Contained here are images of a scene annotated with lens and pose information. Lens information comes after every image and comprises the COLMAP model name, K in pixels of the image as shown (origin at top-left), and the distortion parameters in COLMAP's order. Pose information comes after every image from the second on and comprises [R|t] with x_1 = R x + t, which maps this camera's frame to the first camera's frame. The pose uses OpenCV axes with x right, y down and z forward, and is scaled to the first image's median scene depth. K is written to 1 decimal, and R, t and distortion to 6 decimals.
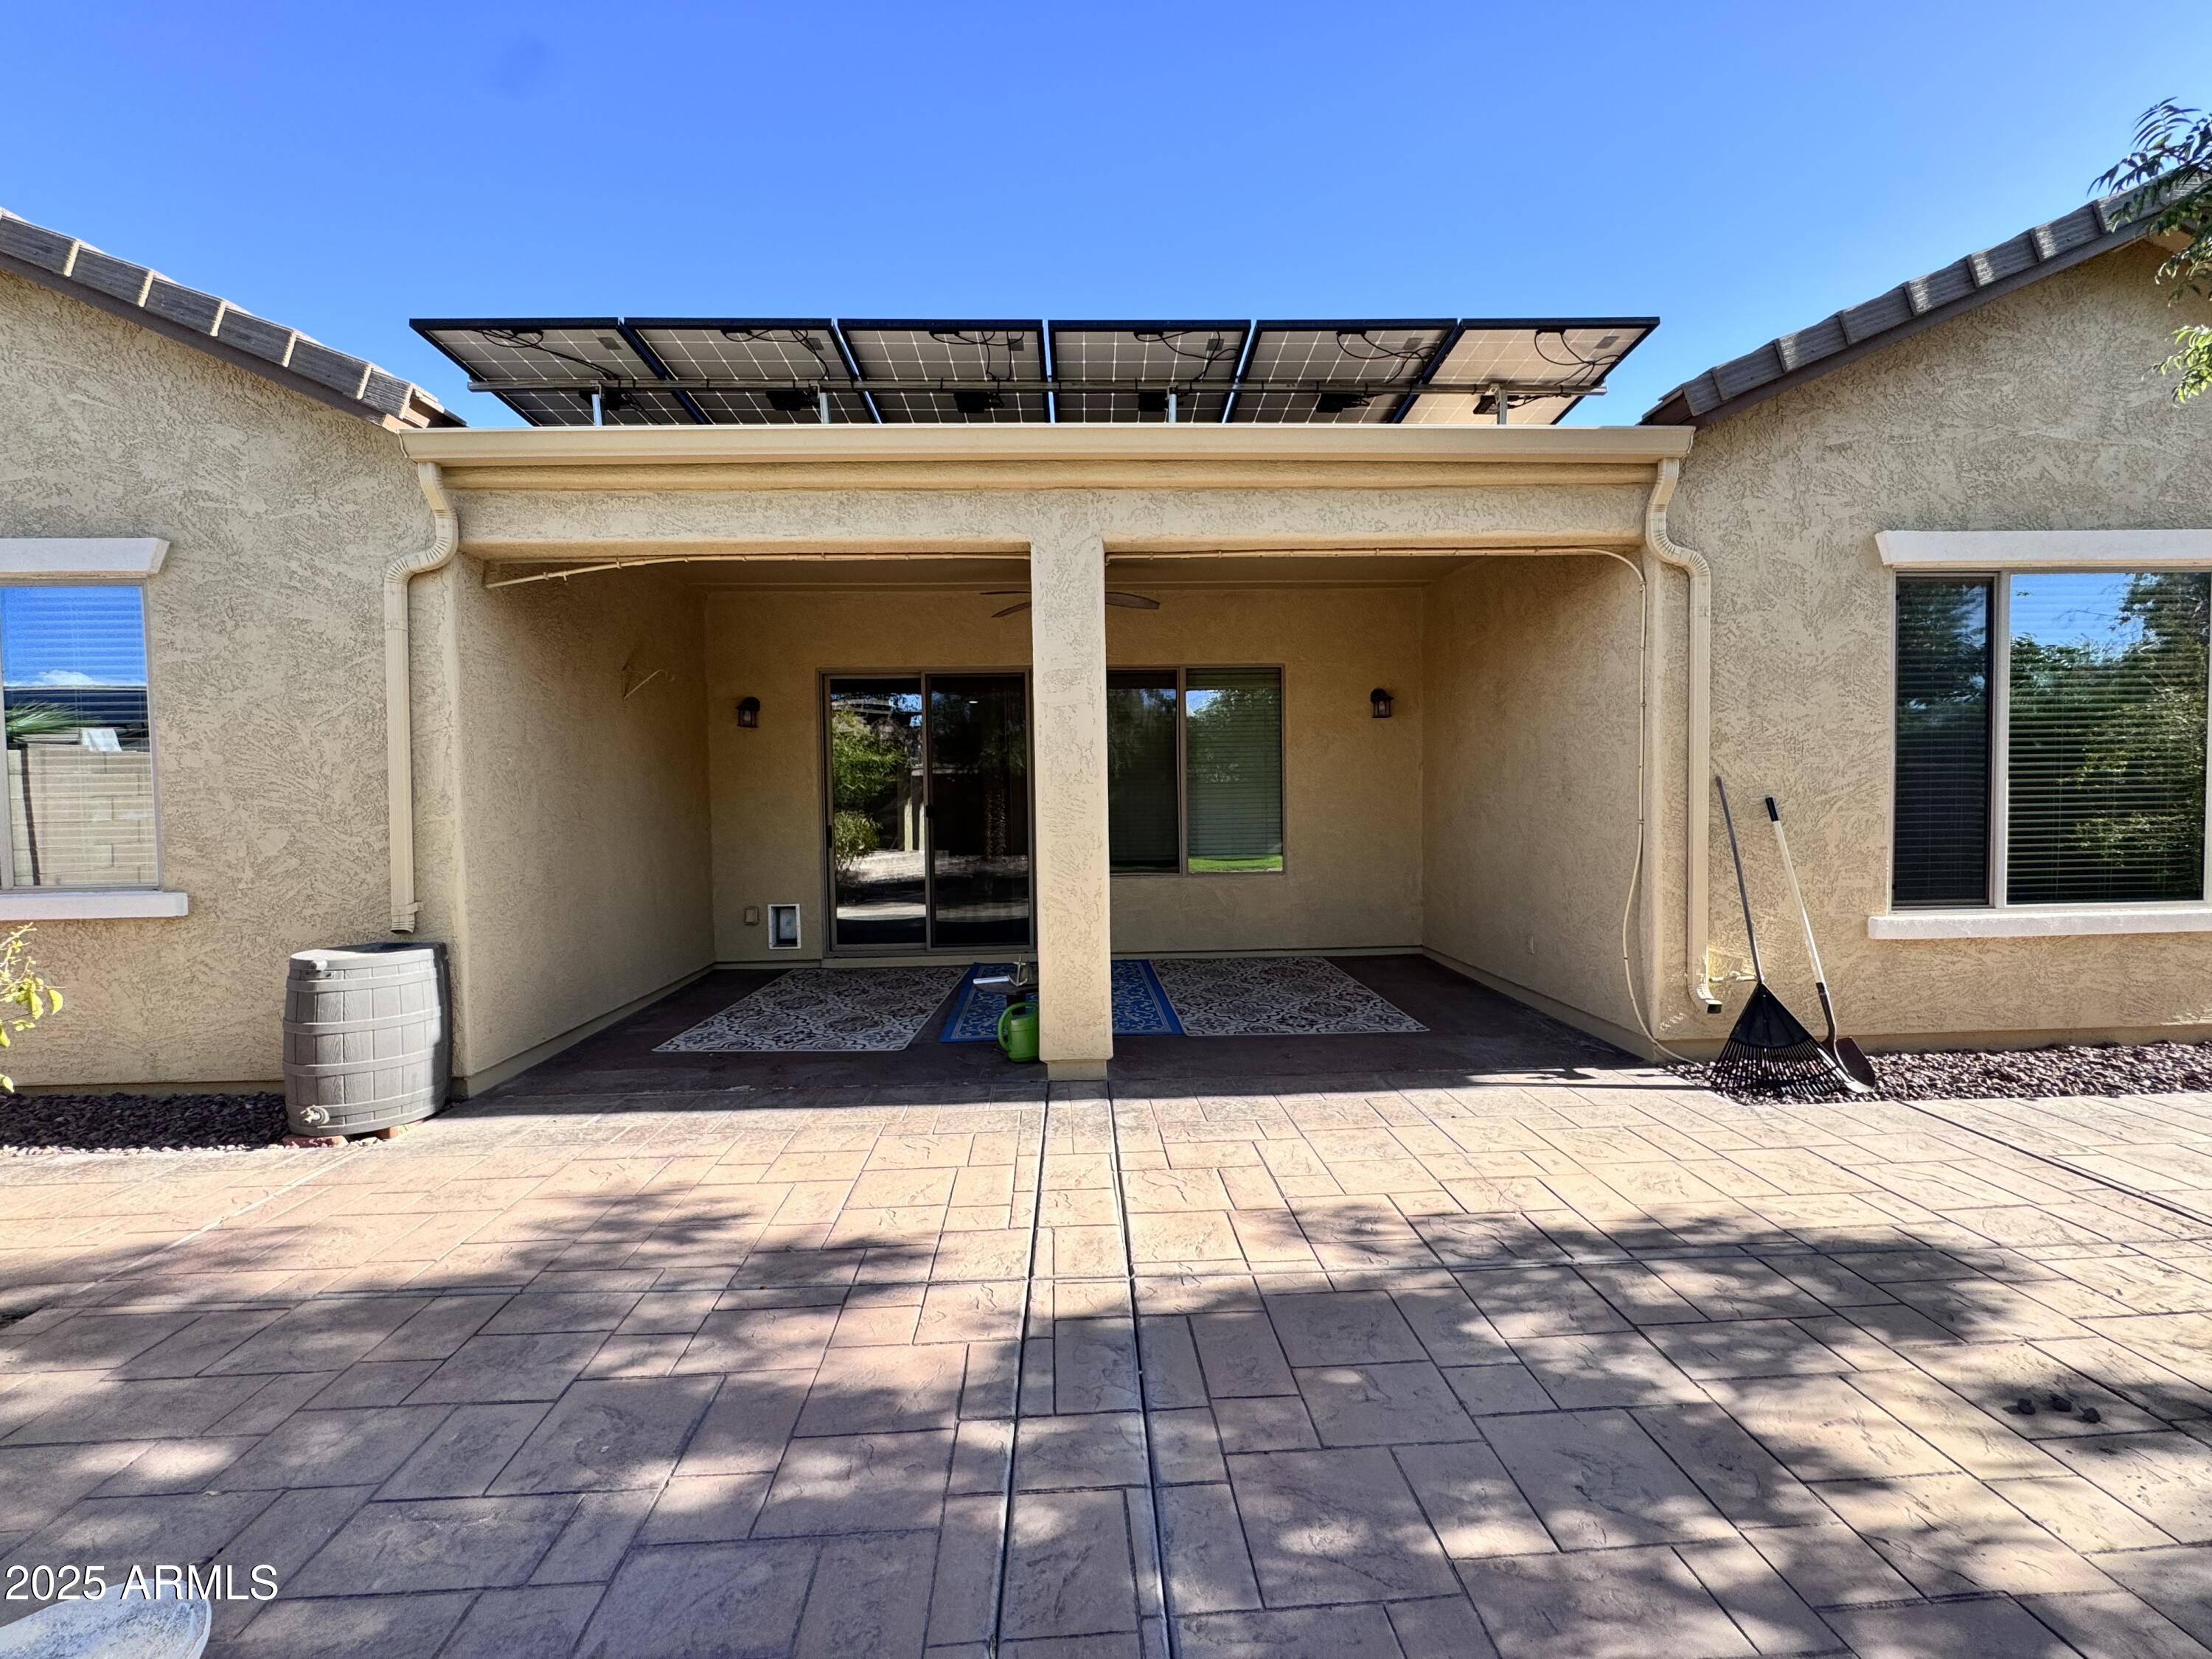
lens RADIAL K [[884.6, 0, 1107.2], [0, 884.6, 827.8], [0, 0, 1]] dist [-0.001850, 0.000104]
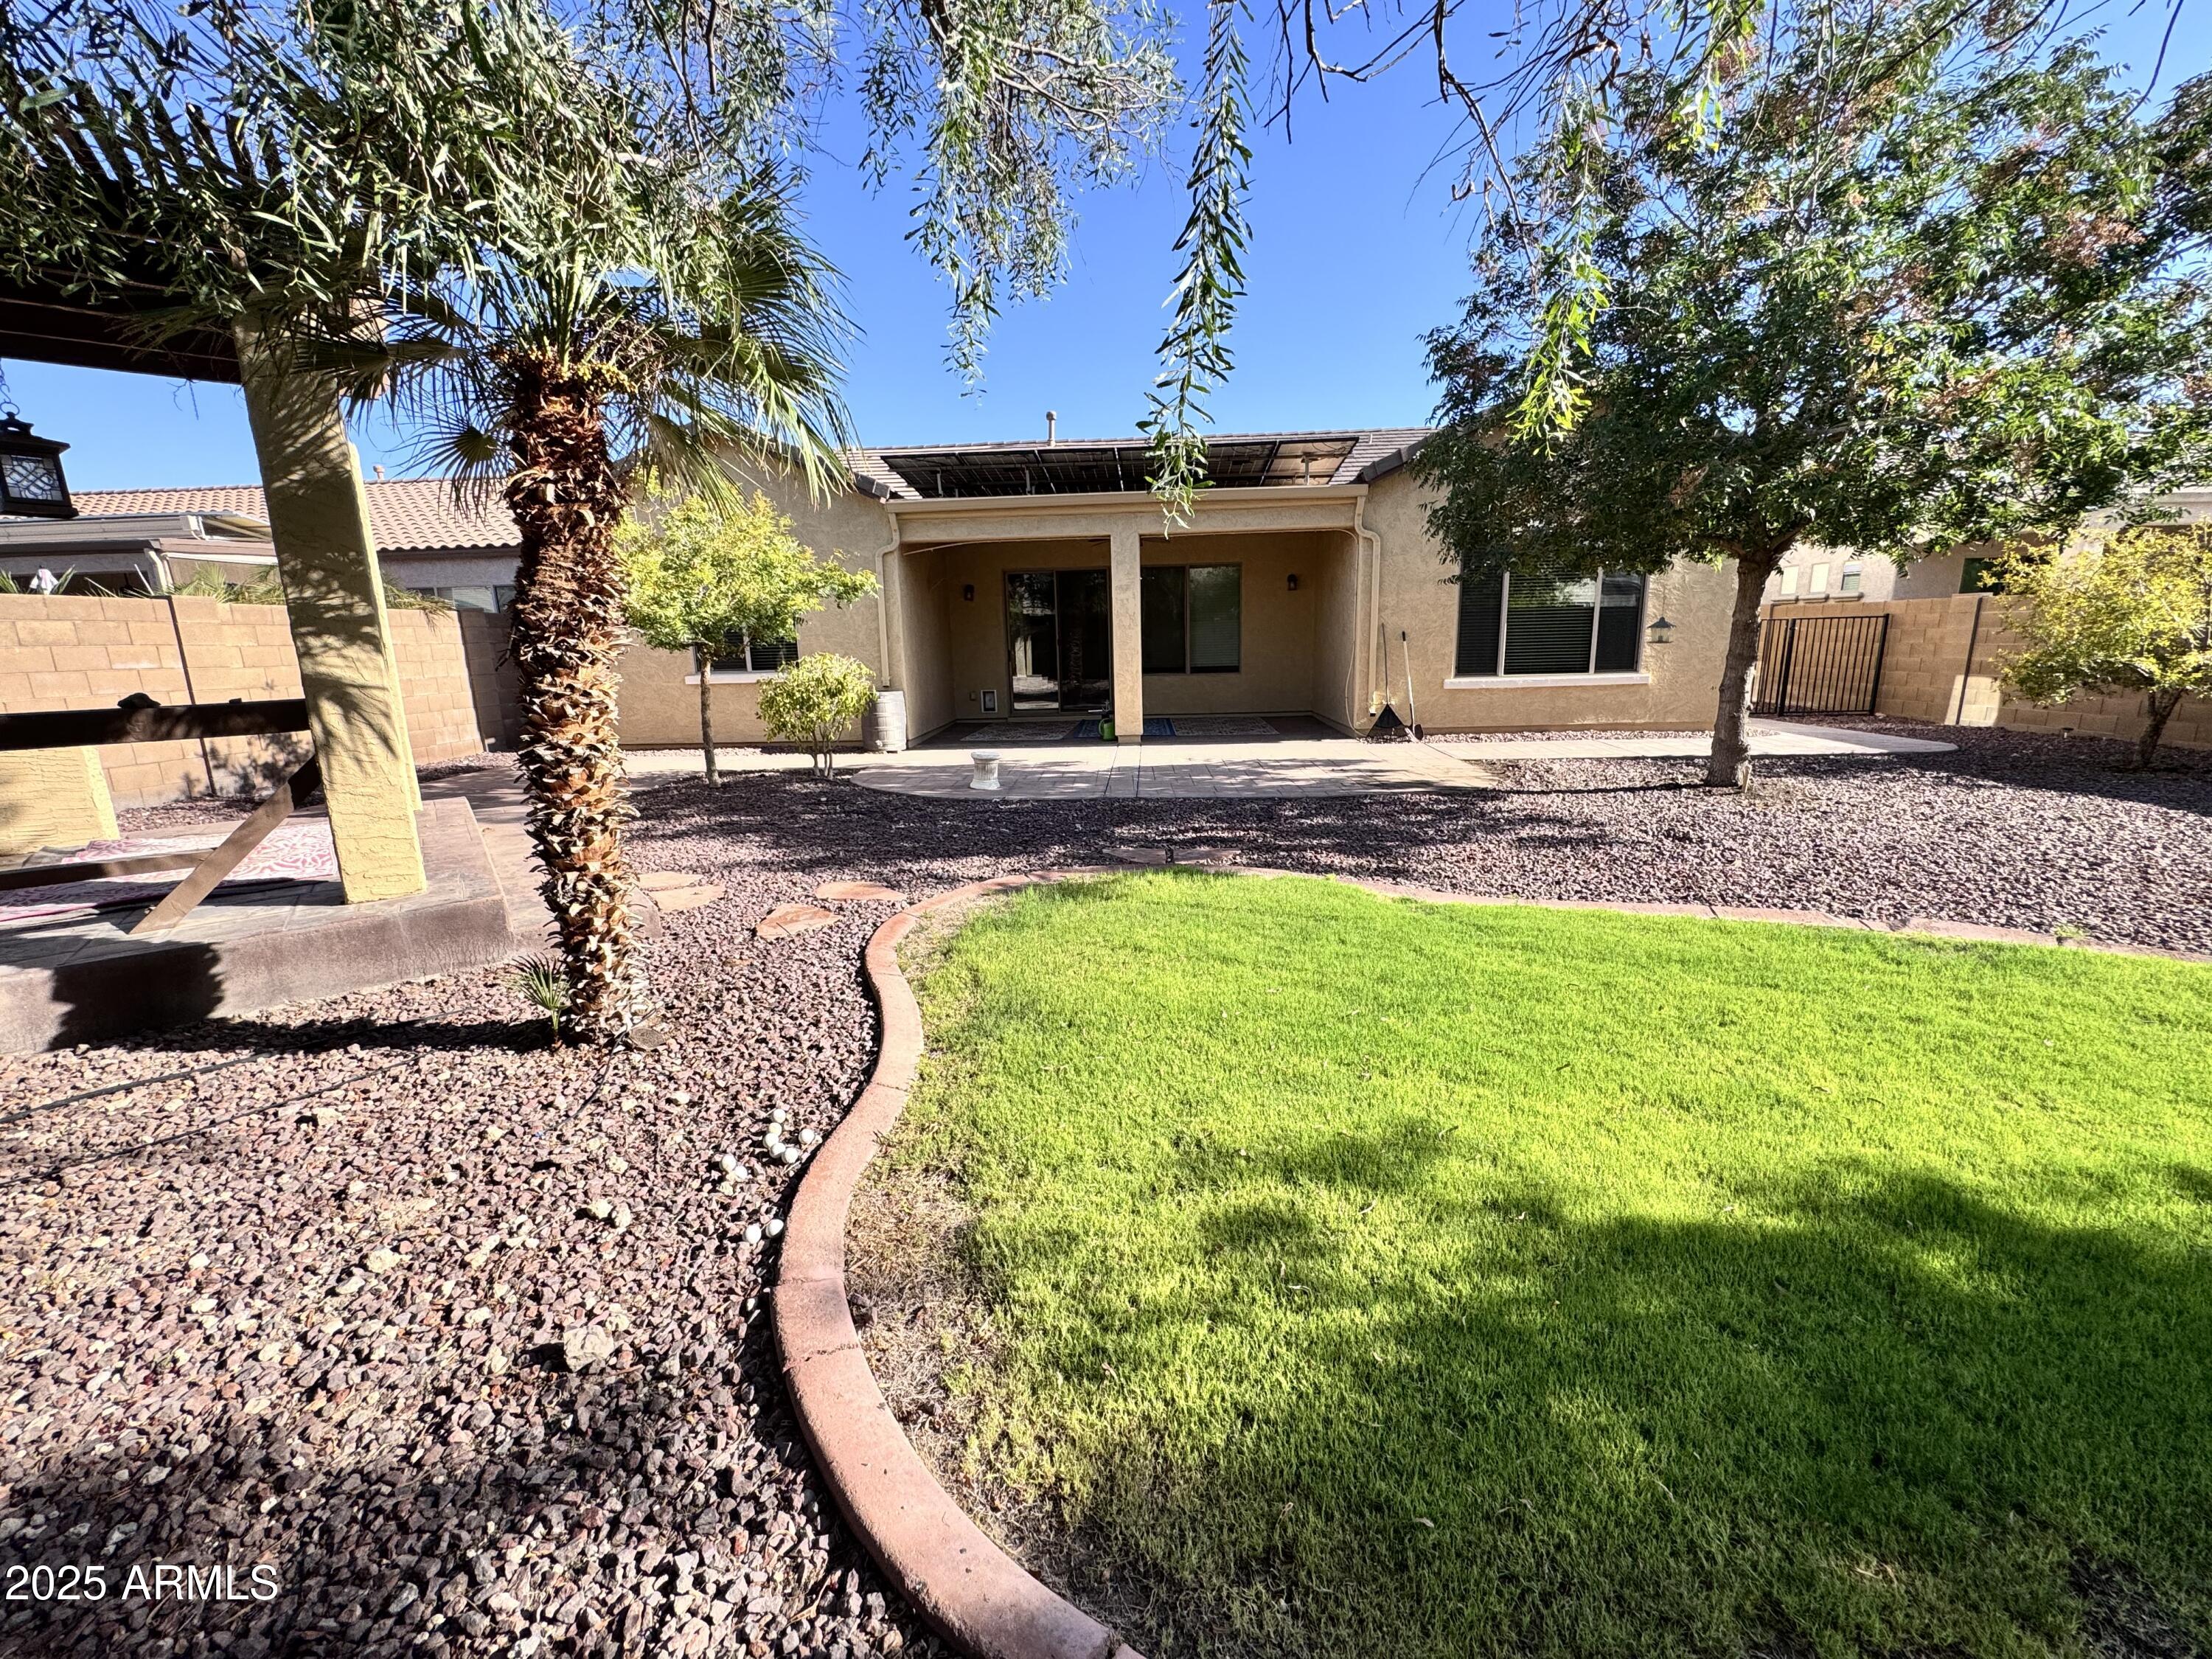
lens RADIAL K [[883.1, 0, 1106.0], [0, 883.1, 828.2], [0, 0, 1]] dist [-0.002689, 0.000409]
pose [[0.995440, 0.009800, -0.094887, 0.148683], [0.007701, 0.983208, 0.182327, 0.050505], [0.095080, -0.182226, 0.978649, -1.624626]]
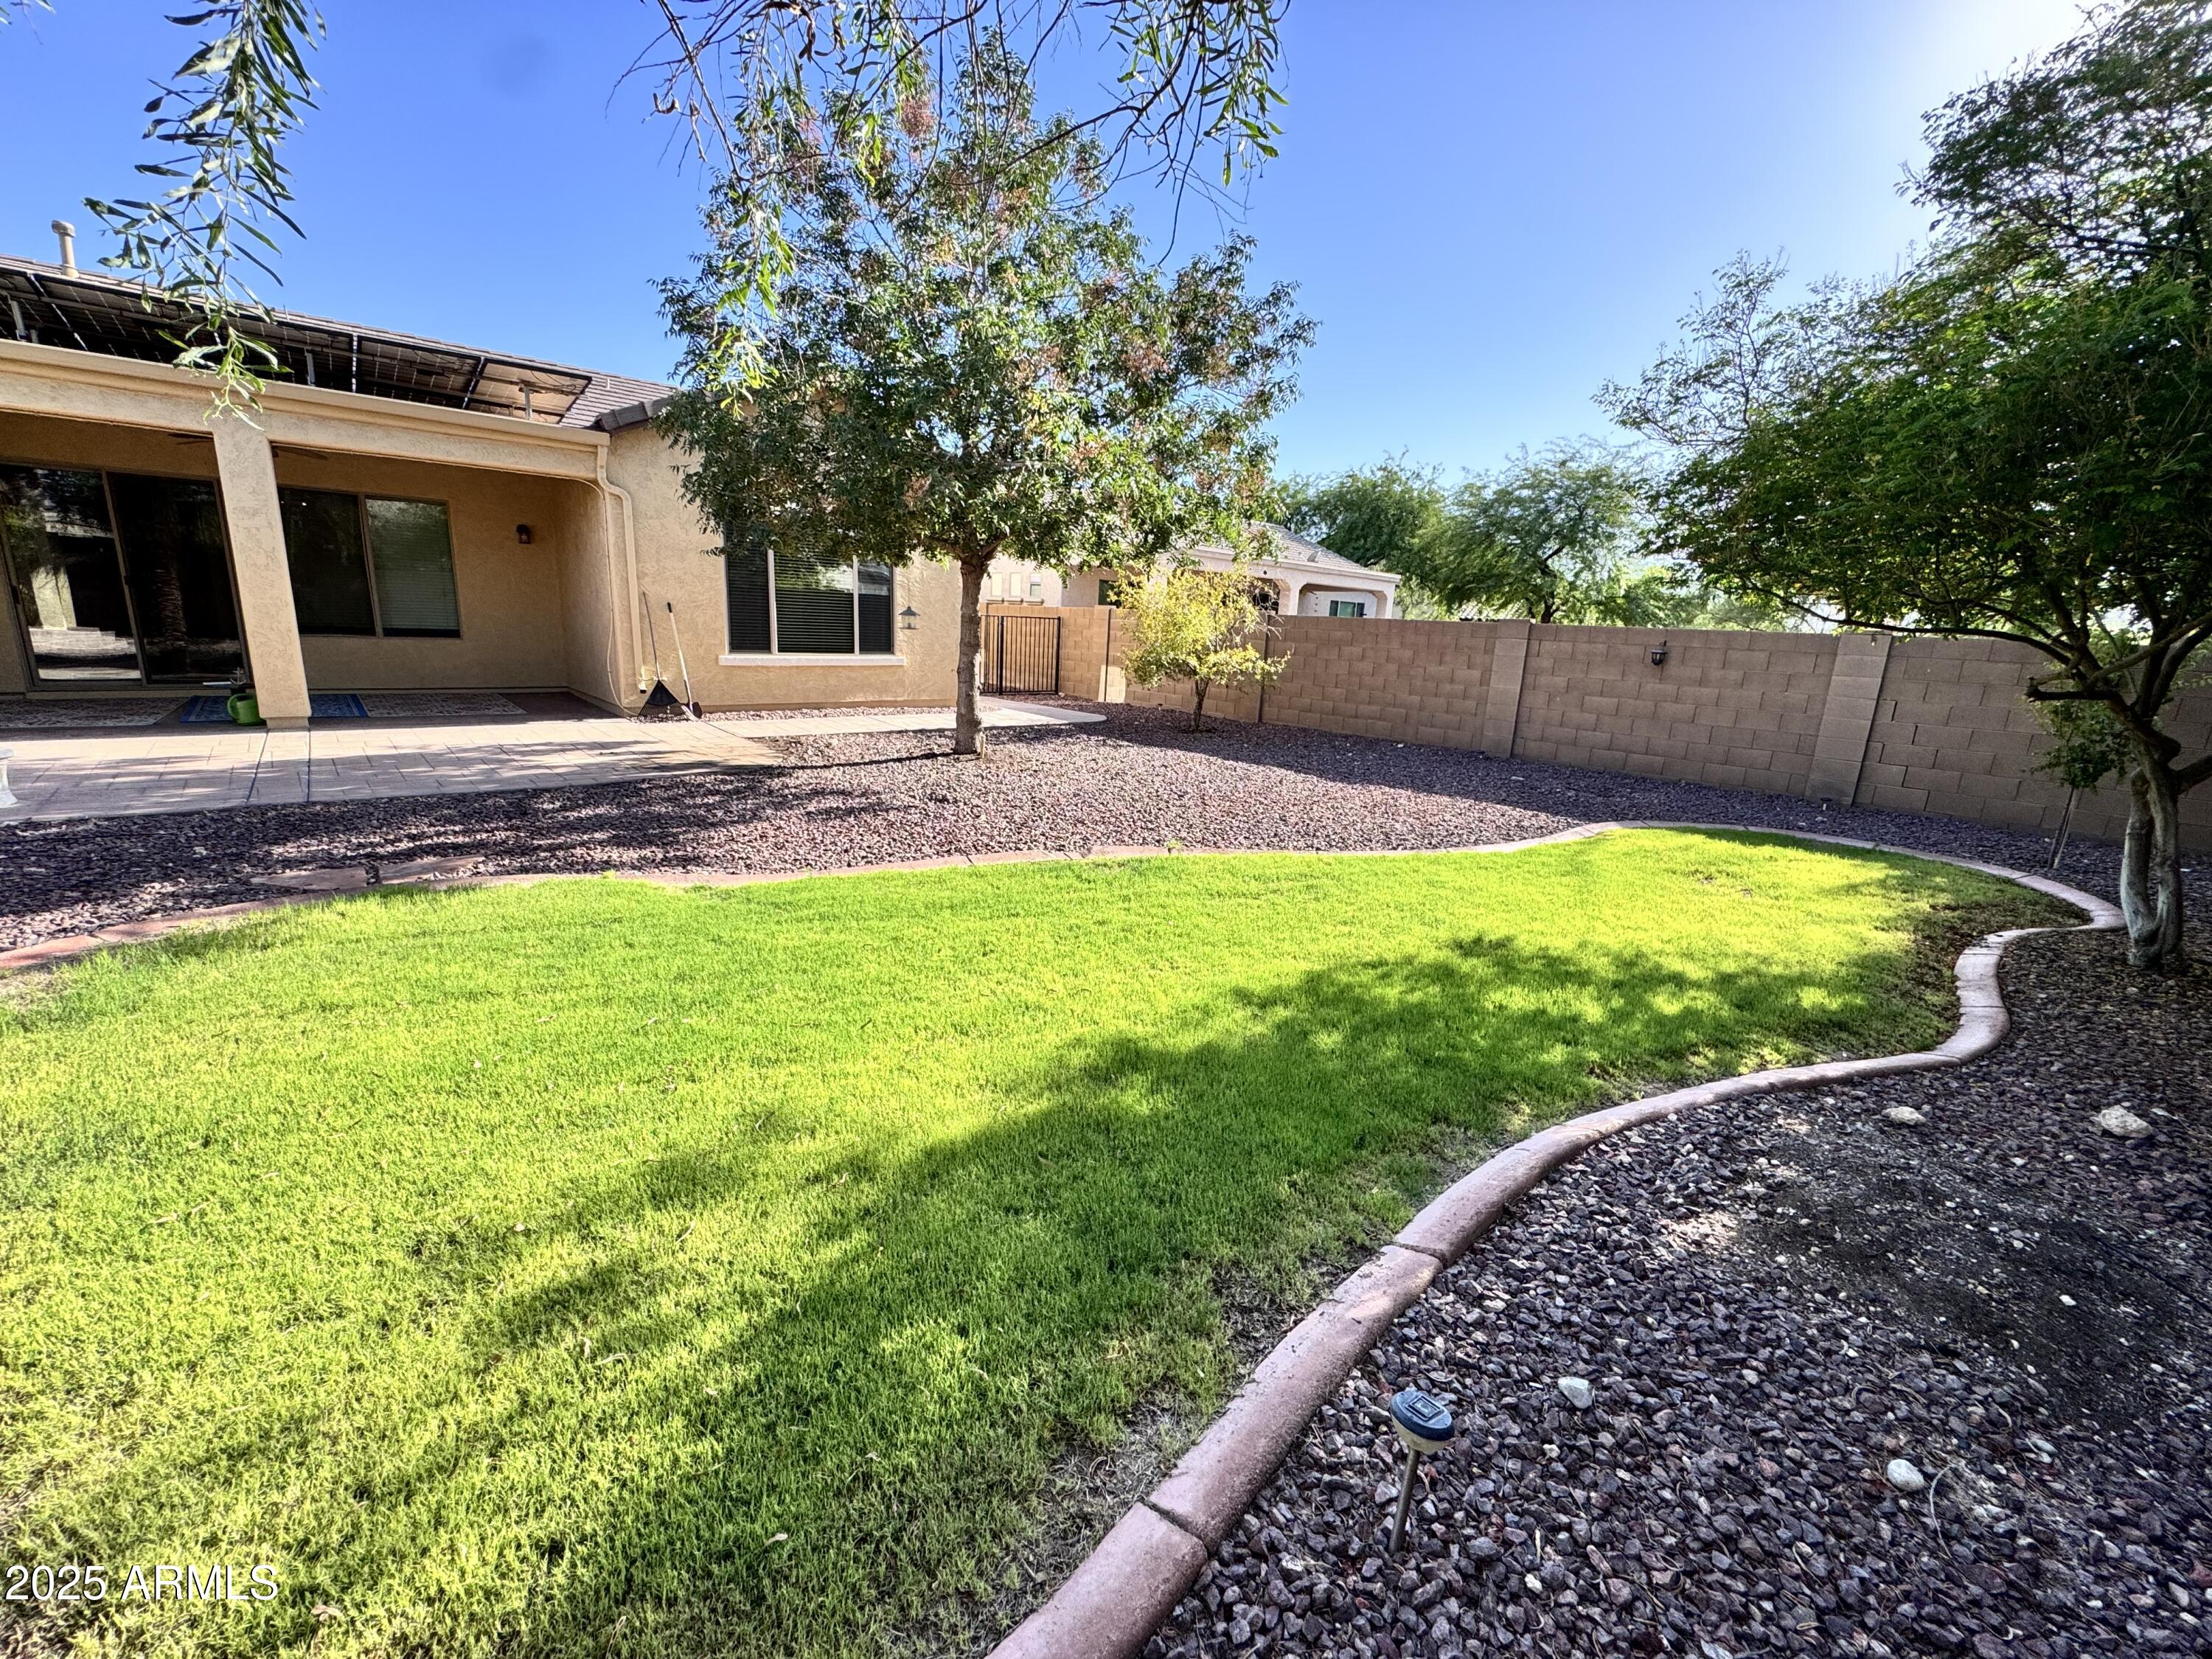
lens RADIAL K [[884.6, 0, 1107.2], [0, 884.6, 827.8], [0, 0, 1]] dist [-0.001850, 0.000104]
pose [[0.782368, -0.090018, 0.616277, 0.156063], [-0.039555, 0.980321, 0.193407, 0.051708], [-0.621560, -0.175693, 0.763411, -1.612376]]
